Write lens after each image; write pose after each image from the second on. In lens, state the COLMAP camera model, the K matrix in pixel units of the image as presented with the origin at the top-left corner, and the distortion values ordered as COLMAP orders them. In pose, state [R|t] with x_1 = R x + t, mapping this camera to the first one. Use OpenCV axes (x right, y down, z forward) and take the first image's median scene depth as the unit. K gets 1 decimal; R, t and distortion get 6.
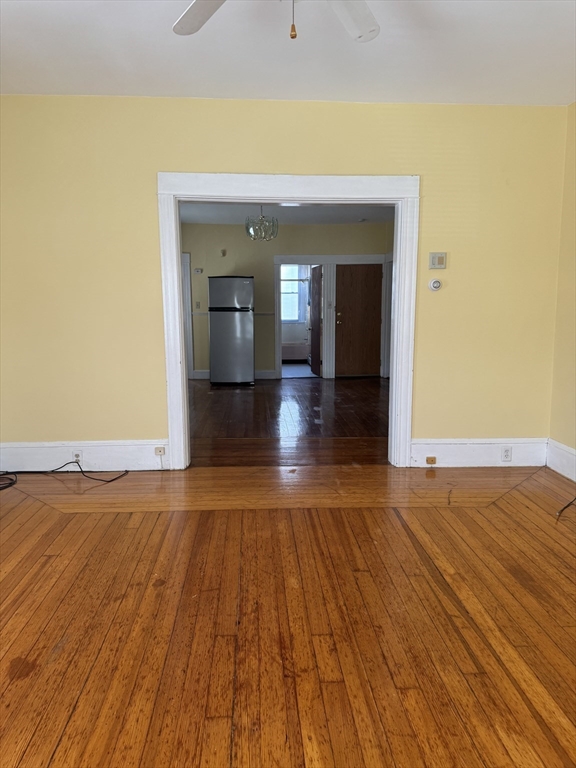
lens RADIAL K [[549.0, 0, 286.0], [0, 549.0, 383.8], [0, 0, 1]] dist [0.070066, -0.128352]
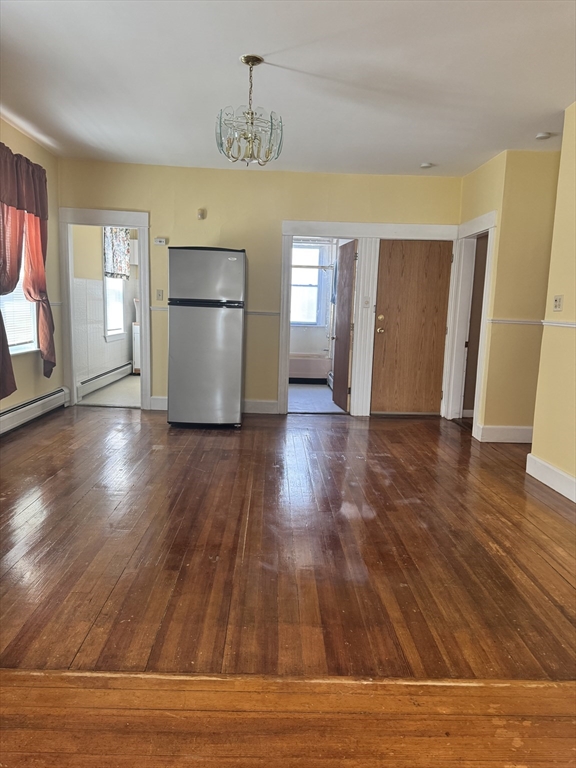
lens RADIAL K [[549.0, 0, 286.0], [0, 549.0, 383.8], [0, 0, 1]] dist [0.070066, -0.128352]
pose [[0.998800, 0.040126, -0.028078, 0.007464], [-0.040090, 0.999194, 0.001859, -0.046285], [0.028130, -0.000732, 0.999604, 0.356977]]
